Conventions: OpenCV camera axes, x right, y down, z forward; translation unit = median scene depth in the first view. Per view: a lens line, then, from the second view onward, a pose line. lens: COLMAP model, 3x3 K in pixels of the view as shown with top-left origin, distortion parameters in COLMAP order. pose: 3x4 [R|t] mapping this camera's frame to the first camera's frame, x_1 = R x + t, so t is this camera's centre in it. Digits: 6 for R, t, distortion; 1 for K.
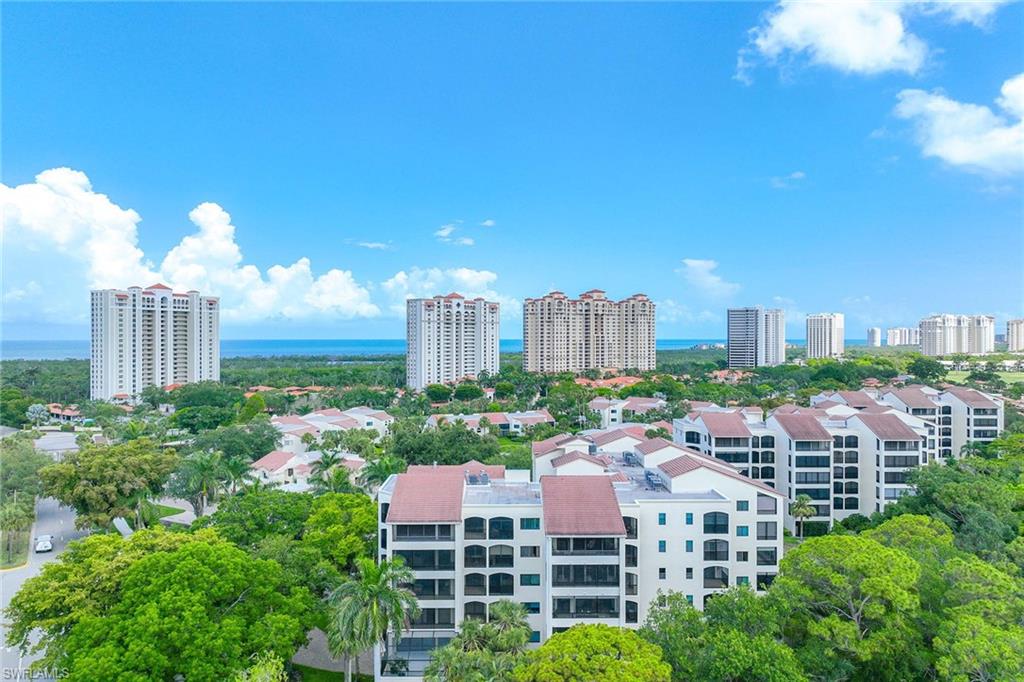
lens RADIAL K [[700.3, 0, 512.0], [0, 700.3, 341.0], [0, 0, 1]] dist [0.005971, 0.005736]
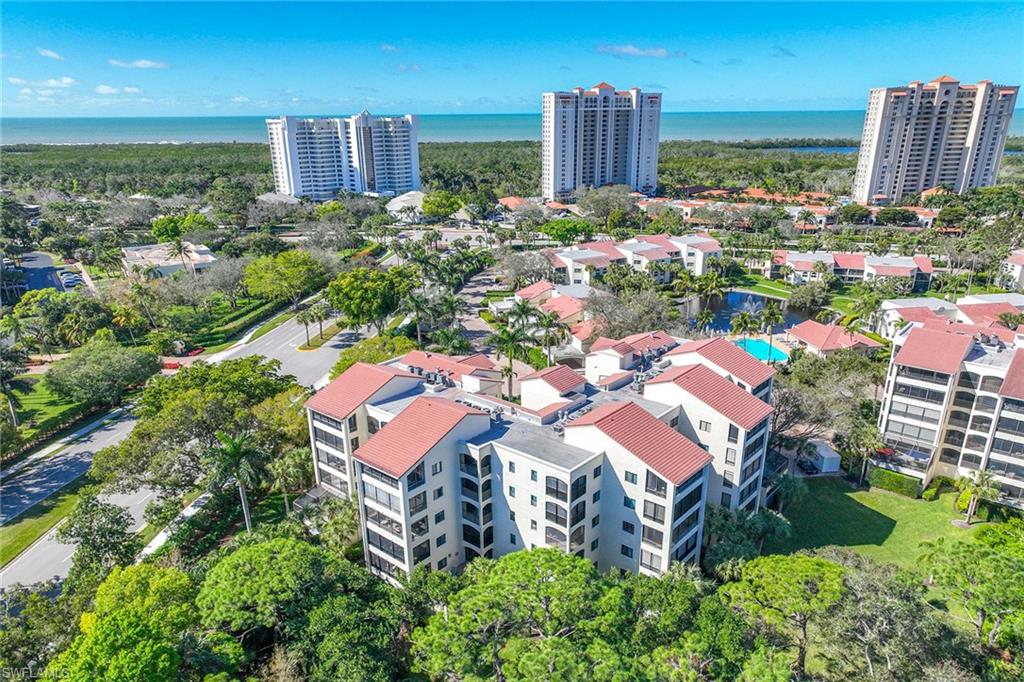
lens RADIAL K [[701.8, 0, 515.4], [0, 701.8, 405.3], [0, 0, 1]] dist [-0.020763, 0.003878]
pose [[0.744452, 0.247230, -0.620216, 0.128313], [0.011195, 0.924165, 0.381828, -0.030304], [0.667582, -0.291196, 0.685229, 0.061246]]
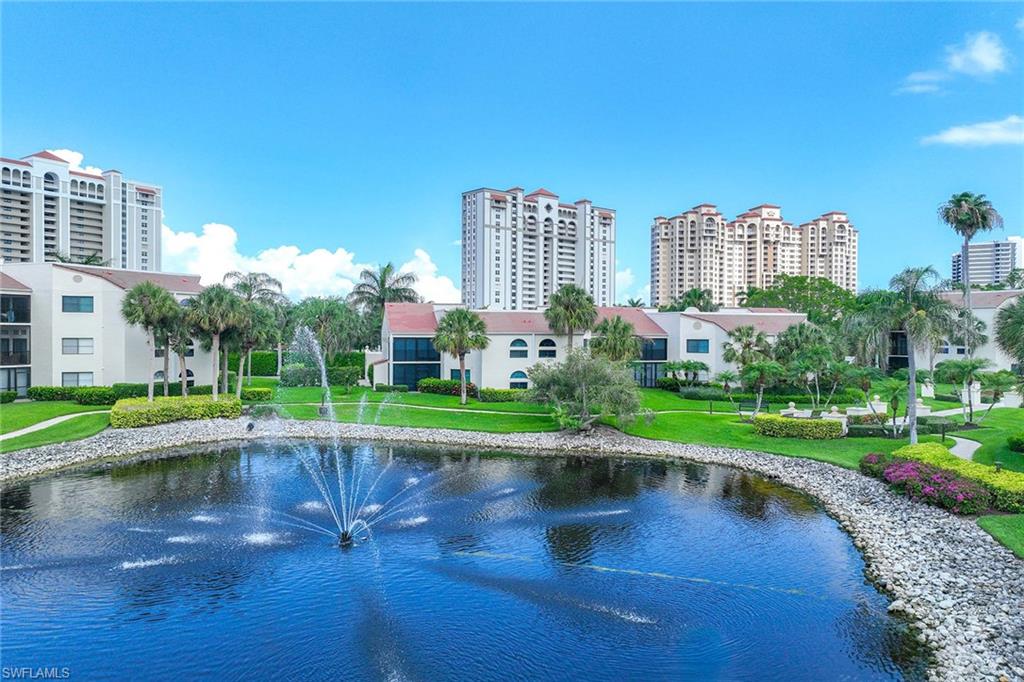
lens RADIAL K [[700.3, 0, 512.0], [0, 700.3, 341.0], [0, 0, 1]] dist [0.005971, 0.005736]
pose [[0.987563, 0.004586, -0.157159, -0.011159], [-0.004256, 0.999988, 0.002437, 0.064168], [0.157169, -0.001738, 0.987570, 0.389549]]
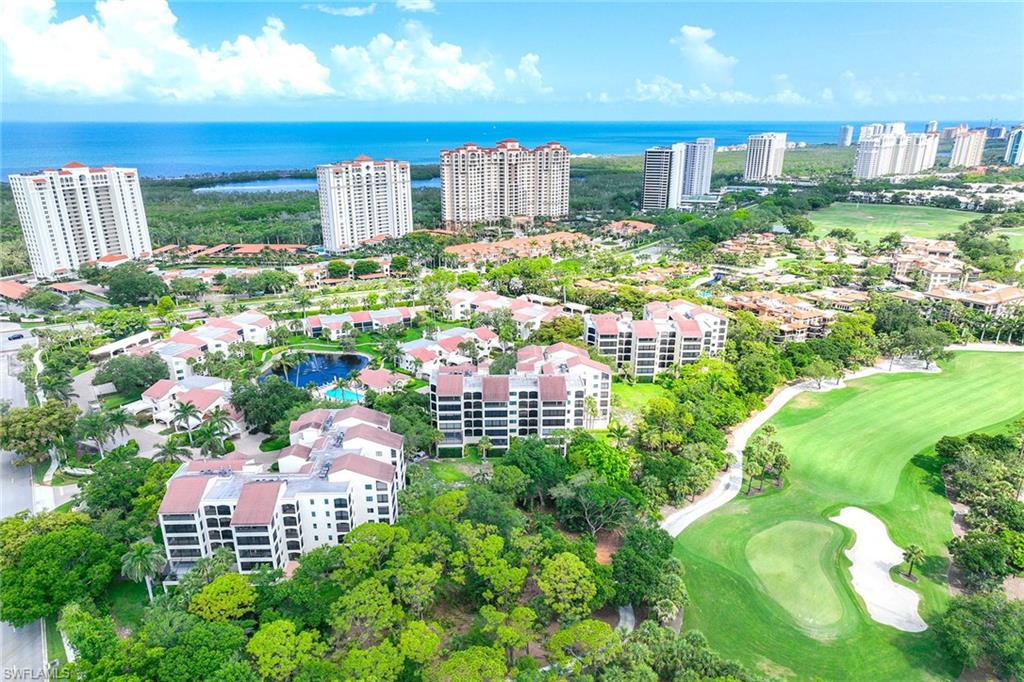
lens RADIAL K [[693.1, 0, 509.3], [0, 693.1, 378.9], [0, 0, 1]] dist [0.014139, 0.005836]
pose [[0.999801, -0.007141, 0.018630, 0.117385], [0.000224, 0.937723, 0.347385, -0.117303], [-0.019950, -0.347312, 0.937538, -0.109669]]
